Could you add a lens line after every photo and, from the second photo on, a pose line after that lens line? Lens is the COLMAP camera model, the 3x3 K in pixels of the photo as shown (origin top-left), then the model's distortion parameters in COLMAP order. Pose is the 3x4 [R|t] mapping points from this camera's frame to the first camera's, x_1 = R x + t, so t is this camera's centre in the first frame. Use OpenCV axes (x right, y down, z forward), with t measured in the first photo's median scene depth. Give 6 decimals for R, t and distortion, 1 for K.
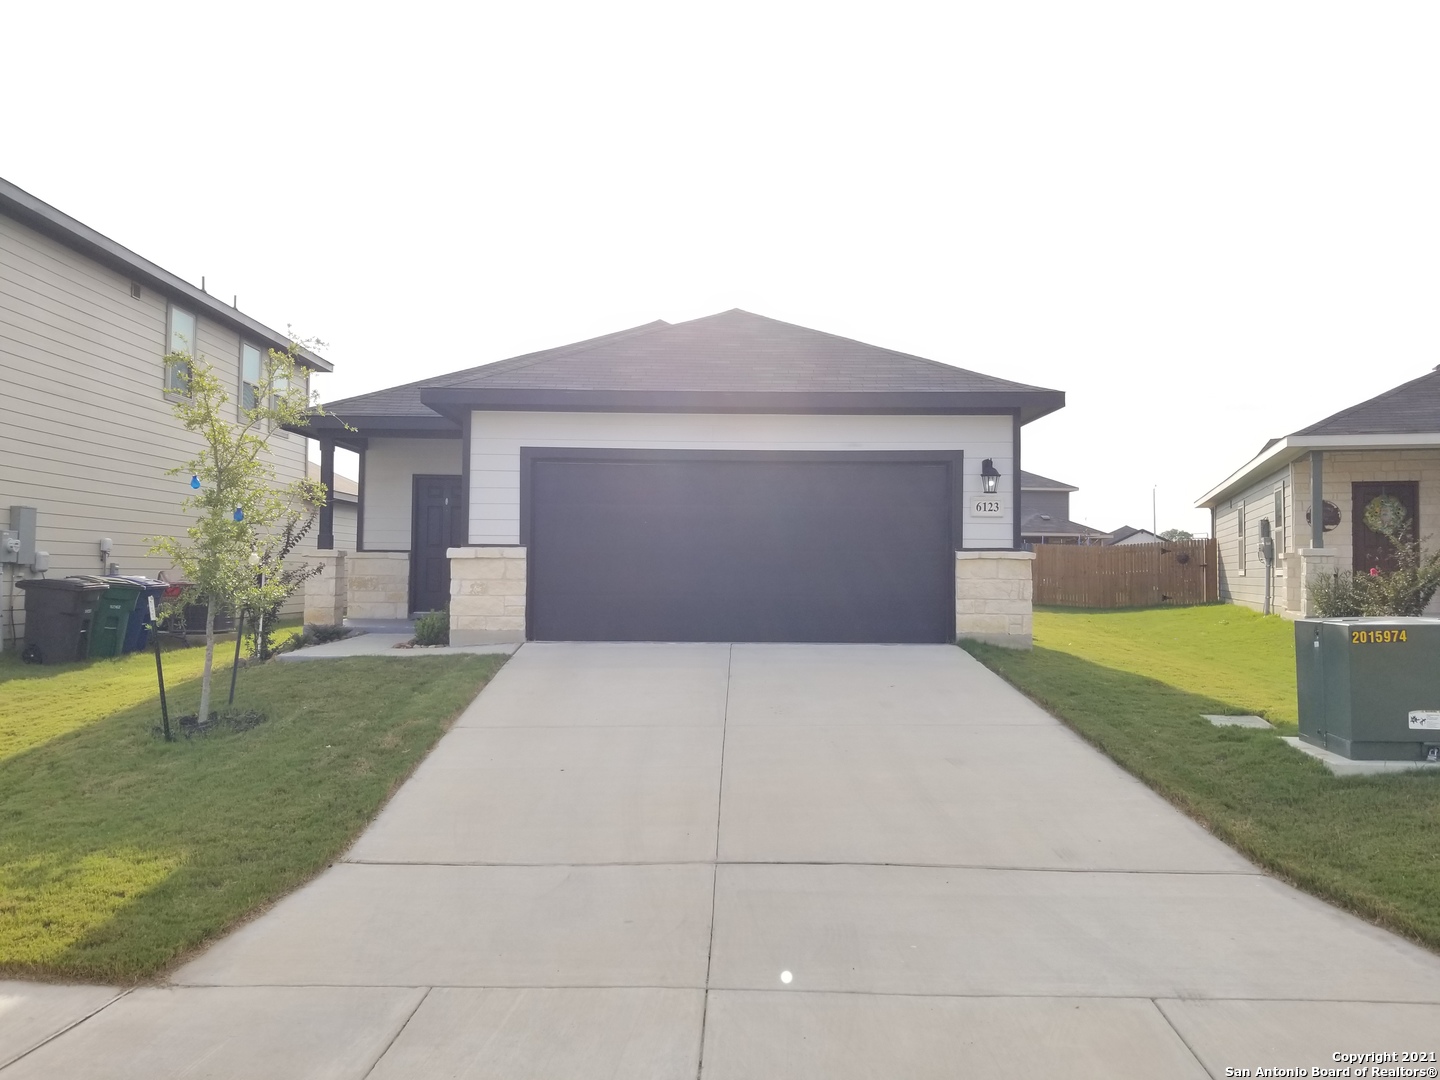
lens RADIAL K [[1103.0, 0, 720.0], [0, 1103.0, 540.0], [0, 0, 1]] dist [0.003497, -0.005476]
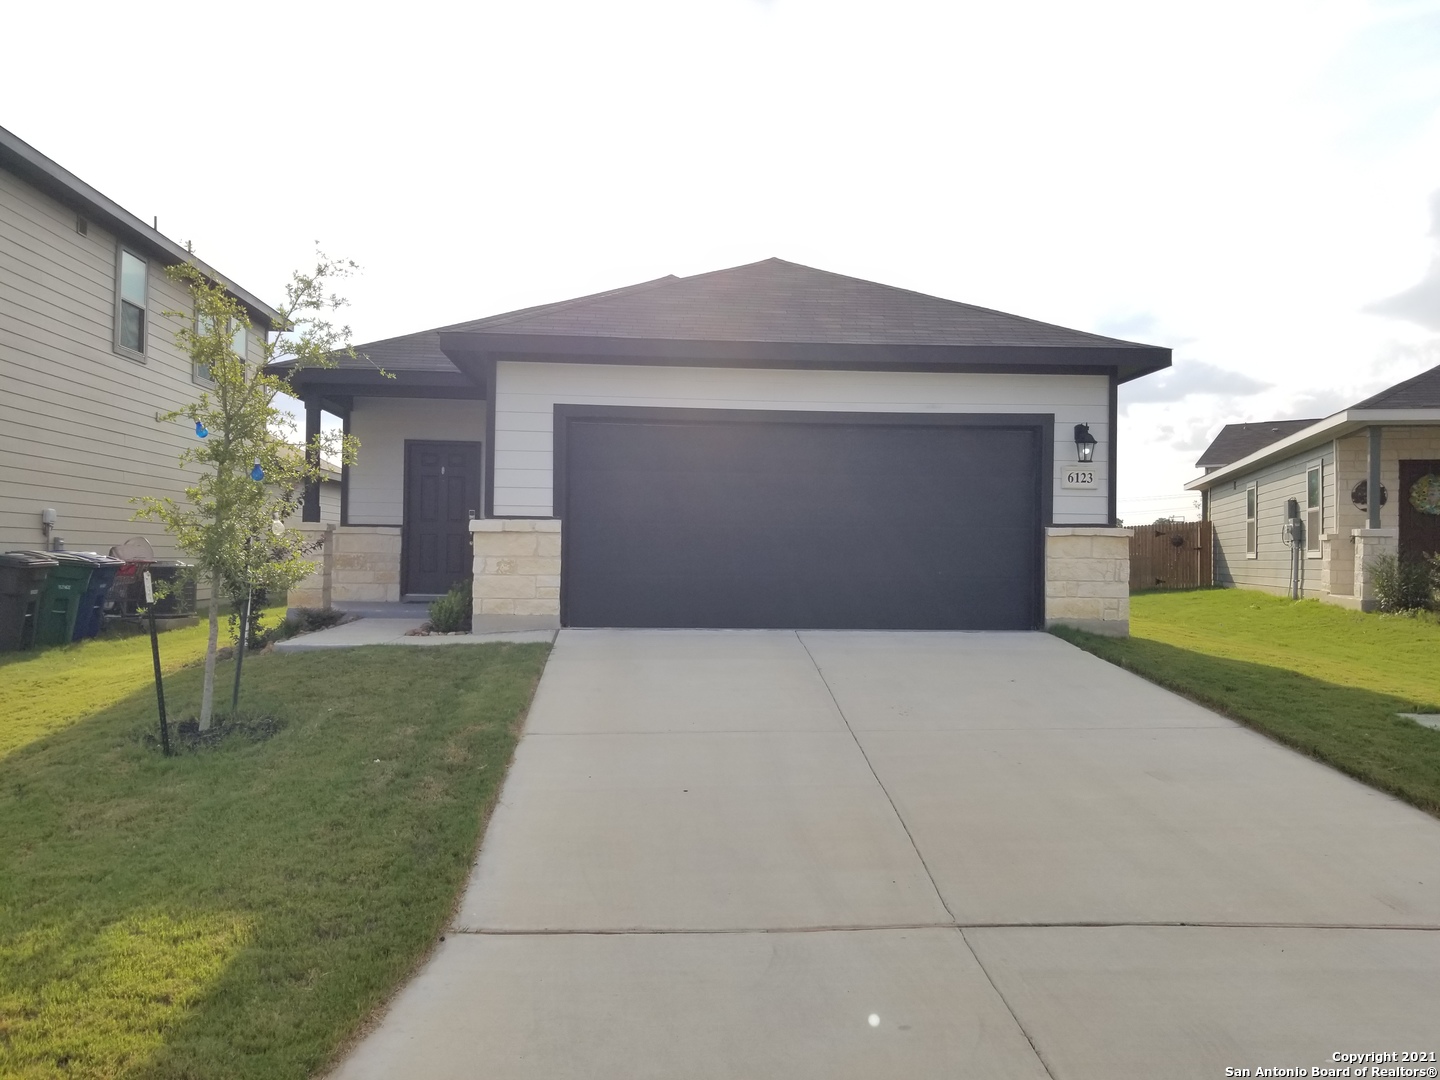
lens RADIAL K [[1102.0, 0, 720.0], [0, 1102.0, 540.0], [0, 0, 1]] dist [0.007824, 0.005363]
pose [[0.998276, 0.005277, 0.058464, -0.101750], [-0.006151, 0.999872, 0.014781, 0.009109], [-0.058378, -0.015115, 0.998180, 0.125424]]
